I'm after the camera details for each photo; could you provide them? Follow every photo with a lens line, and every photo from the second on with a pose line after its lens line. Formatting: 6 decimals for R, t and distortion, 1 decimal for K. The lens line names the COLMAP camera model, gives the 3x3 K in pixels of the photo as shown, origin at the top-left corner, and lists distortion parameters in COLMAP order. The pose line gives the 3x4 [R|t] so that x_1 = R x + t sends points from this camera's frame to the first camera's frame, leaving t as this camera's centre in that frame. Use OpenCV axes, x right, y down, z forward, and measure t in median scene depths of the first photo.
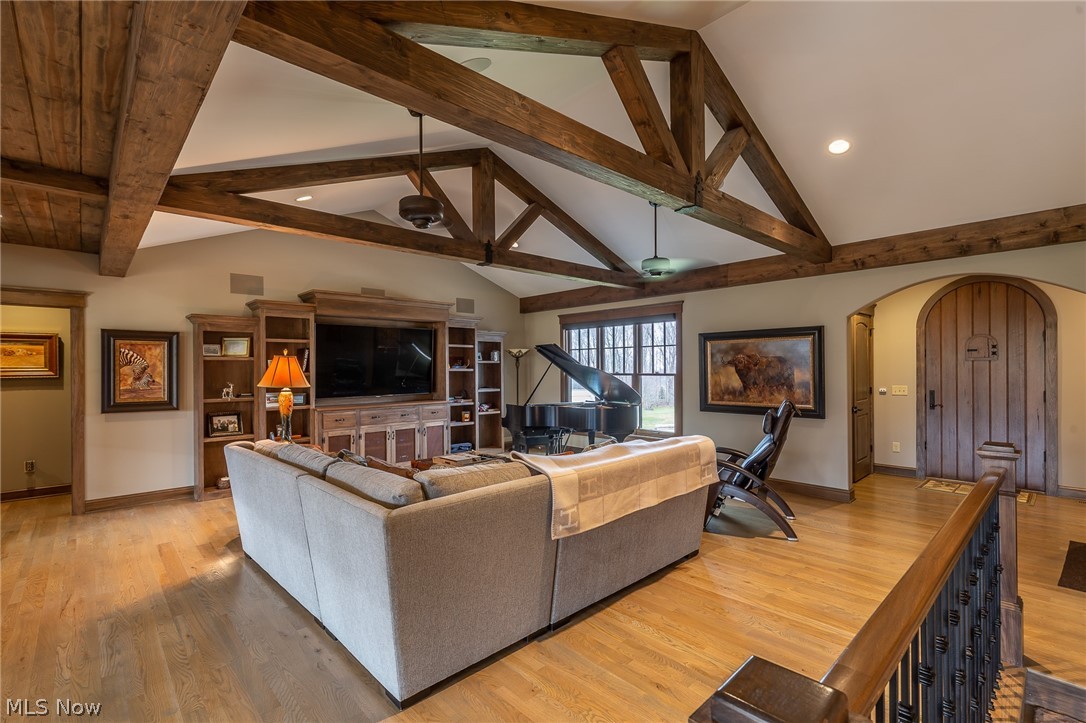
lens RADIAL K [[489.5, 0, 542.5], [0, 489.5, 366.0], [0, 0, 1]] dist [0.001008, 0.000087]
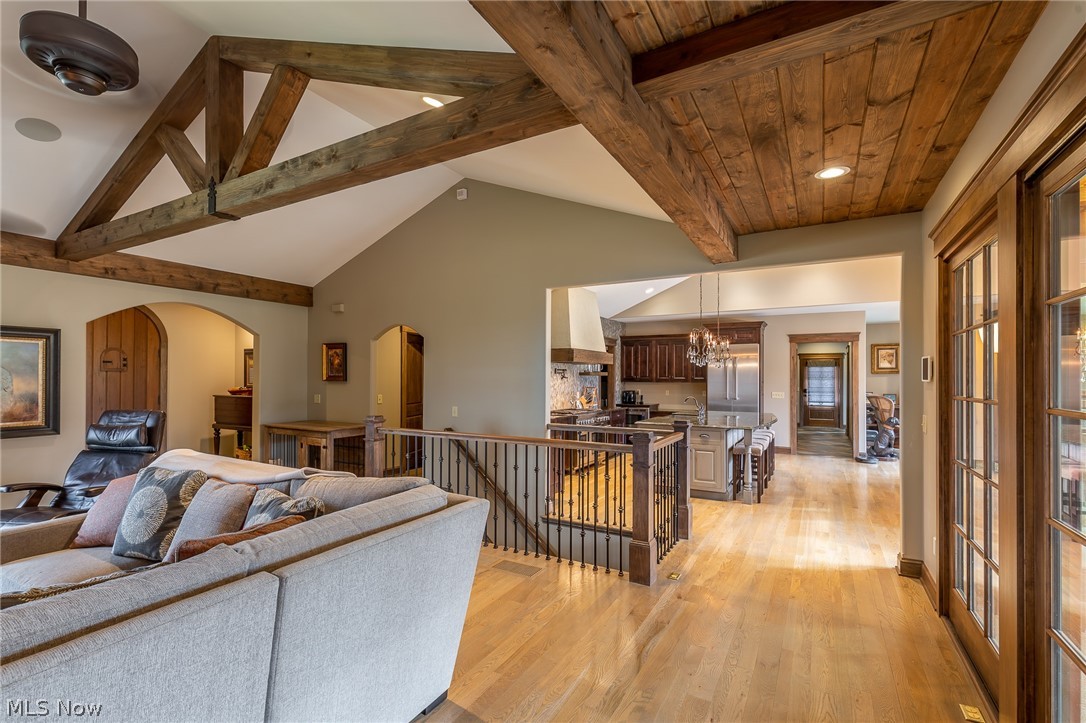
lens RADIAL K [[489.5, 0, 538.3], [0, 489.5, 369.2], [0, 0, 1]] dist [0.001008, 0.000087]
pose [[-0.287847, 0.021686, 0.957431, -0.520159], [-0.005822, 0.999685, -0.024394, 0.006433], [-0.957659, -0.012596, -0.287630, 0.422475]]
